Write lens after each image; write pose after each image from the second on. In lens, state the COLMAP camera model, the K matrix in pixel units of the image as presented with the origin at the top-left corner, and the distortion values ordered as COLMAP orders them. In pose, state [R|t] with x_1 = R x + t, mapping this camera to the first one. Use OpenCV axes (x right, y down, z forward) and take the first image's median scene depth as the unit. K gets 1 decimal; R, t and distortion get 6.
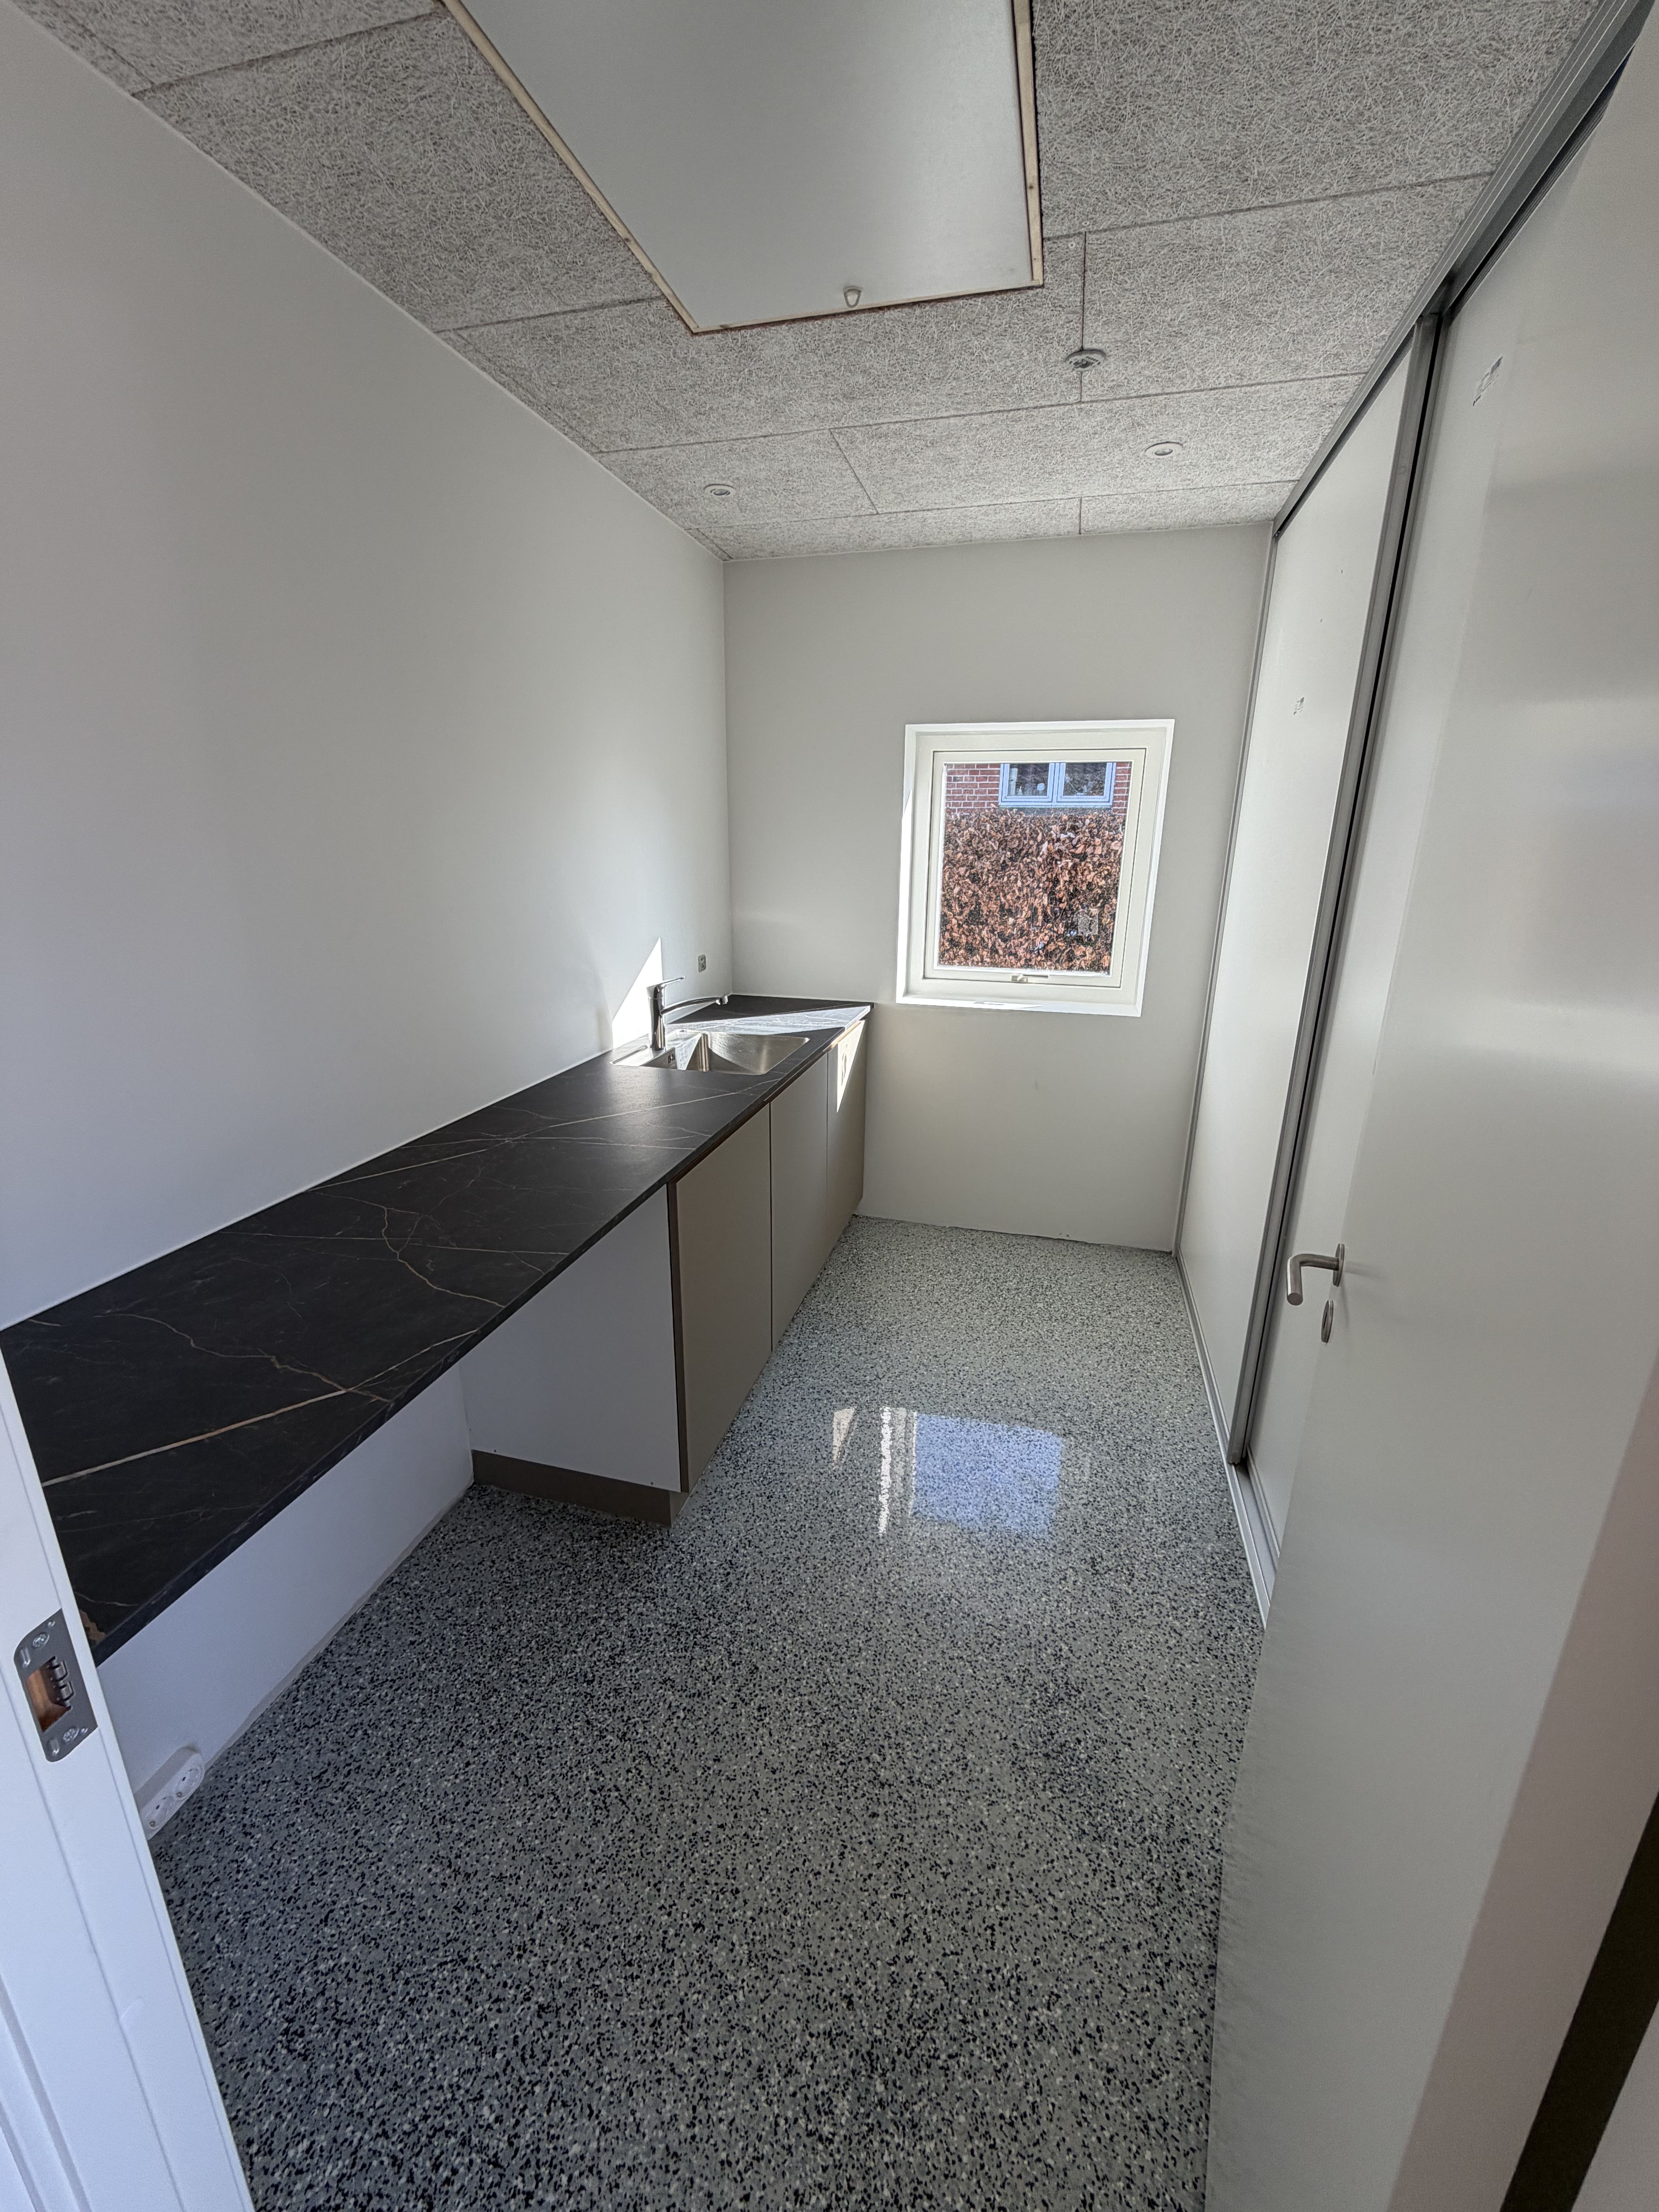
lens RADIAL K [[887.1, 0, 829.5], [0, 887.1, 1106.0], [0, 0, 1]] dist [0.002106, -0.000055]
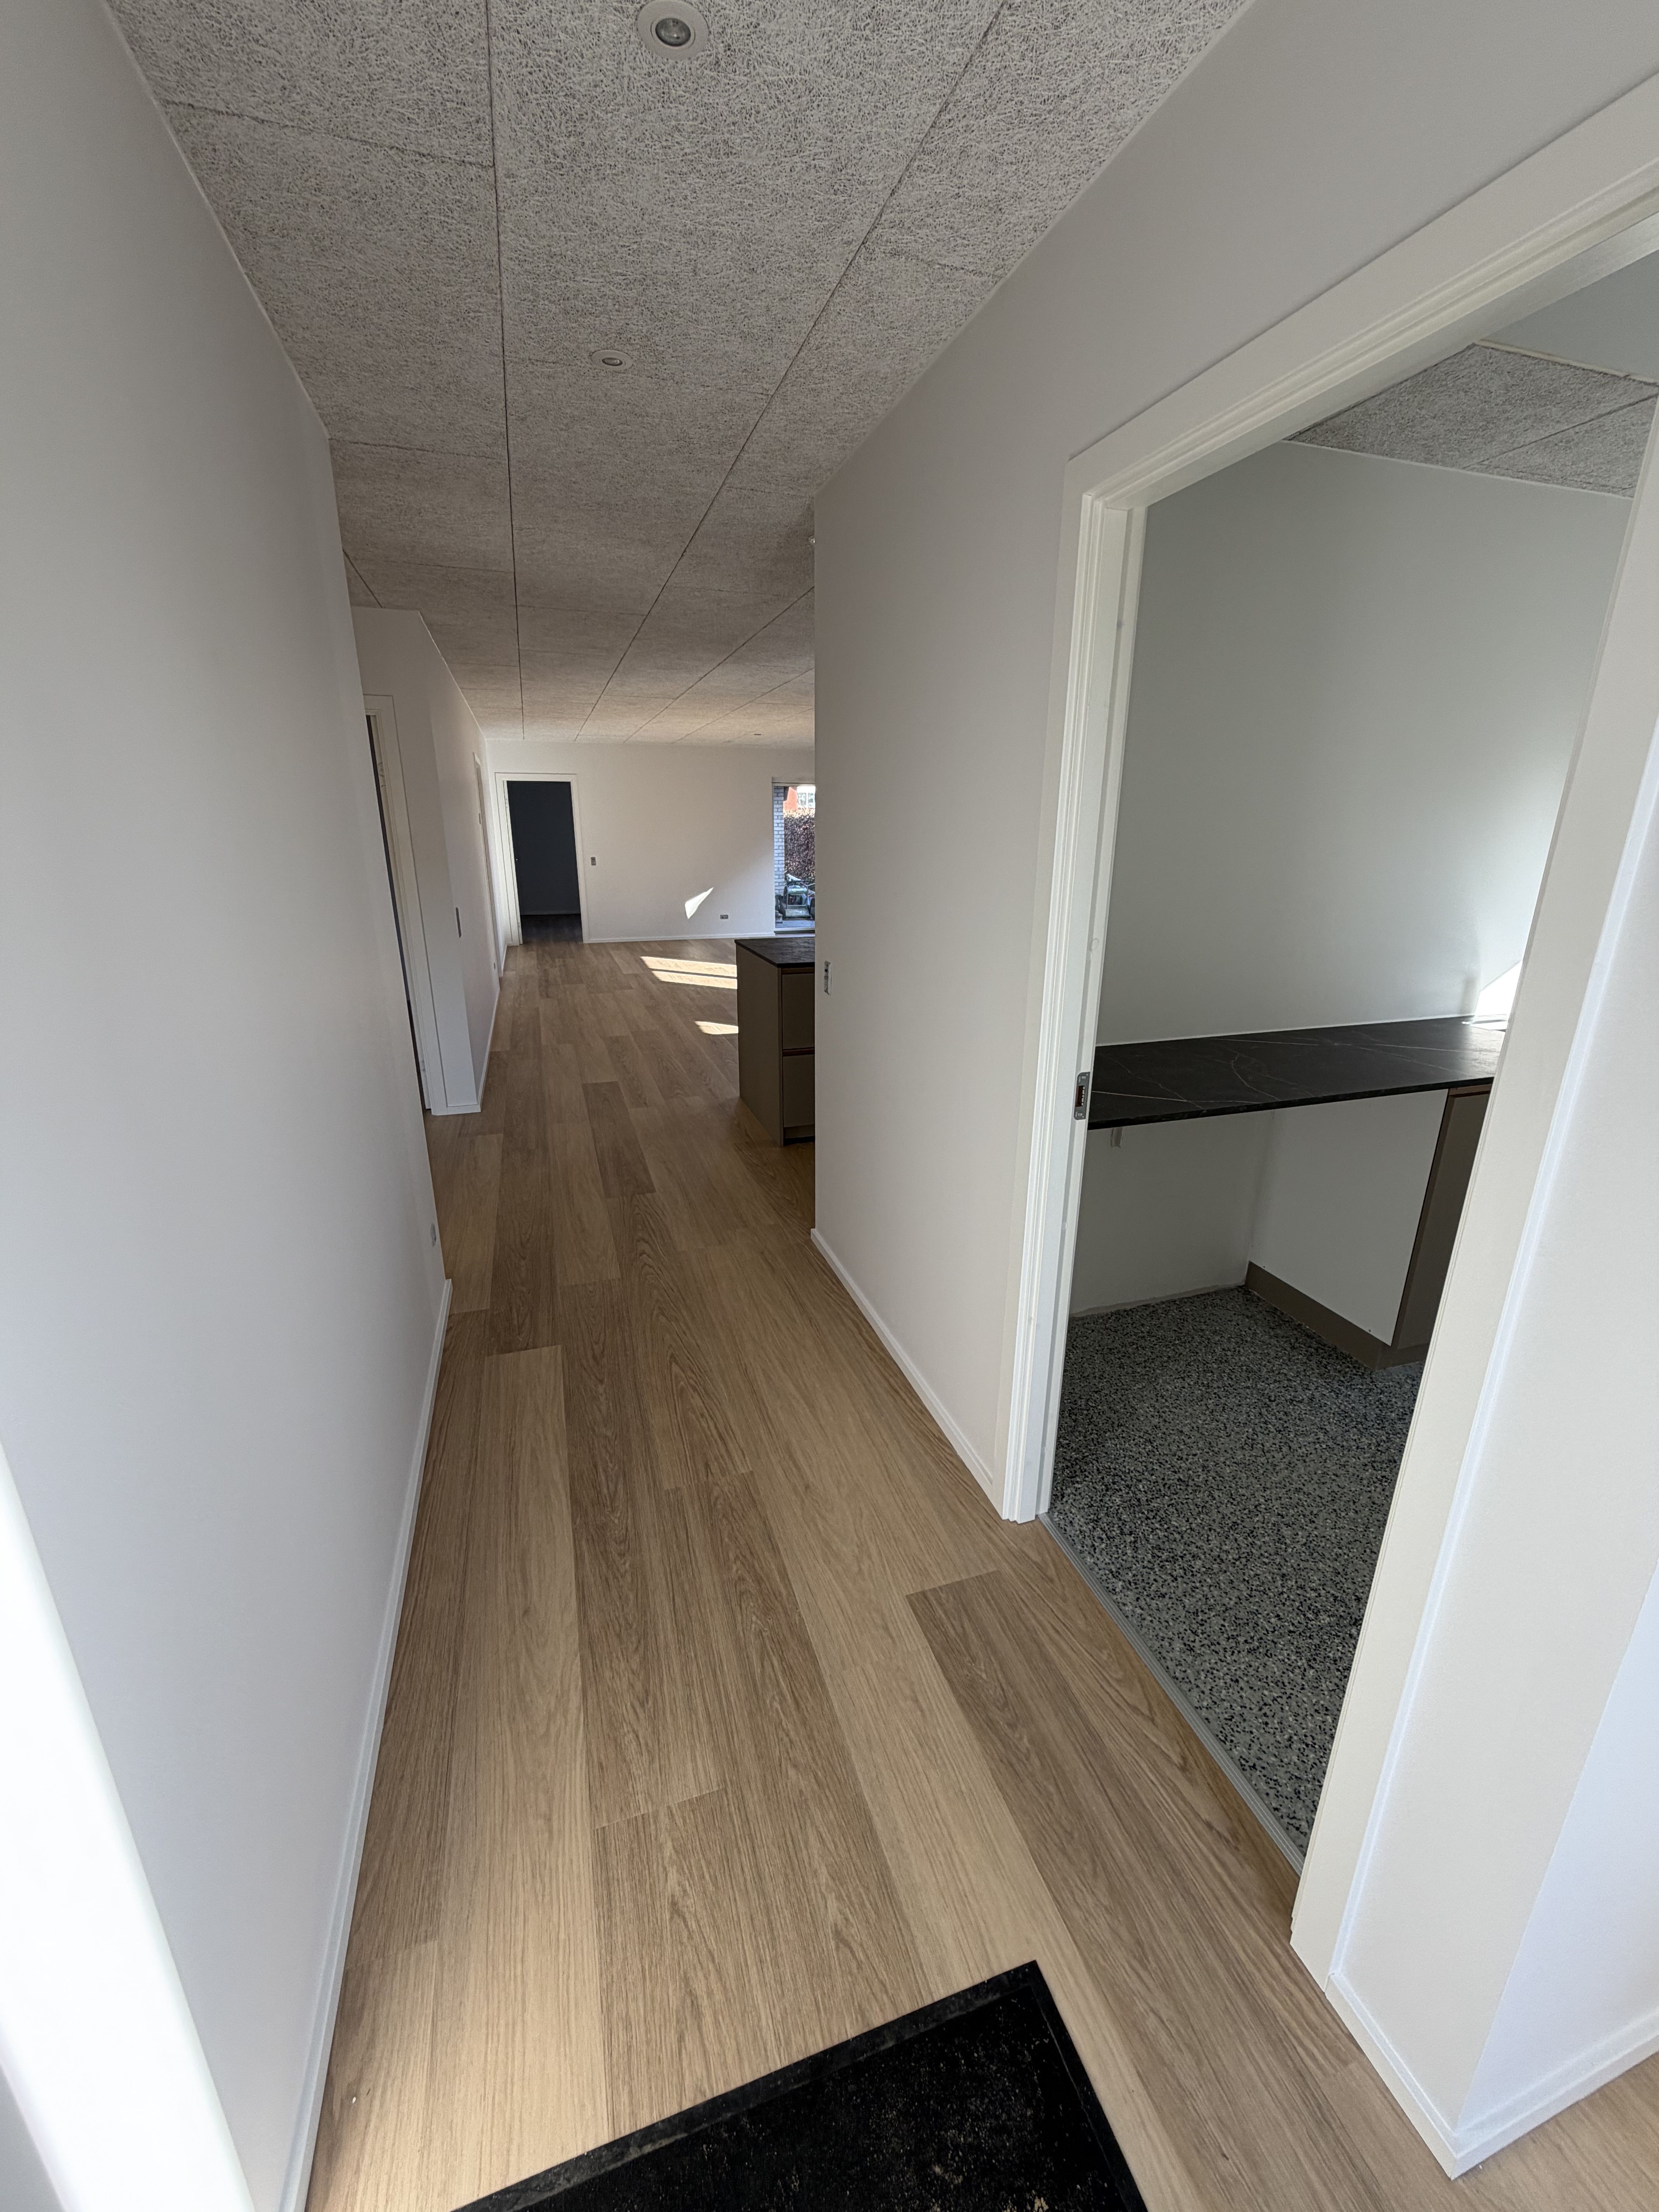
lens RADIAL K [[887.1, 0, 829.5], [0, 887.1, 1106.0], [0, 0, 1]] dist [0.002106, -0.000055]
pose [[0.550126, 0.245234, -0.798261, 0.375413], [-0.241472, 0.961787, 0.129059, 0.158273], [0.799407, 0.121759, 0.588322, -0.504796]]
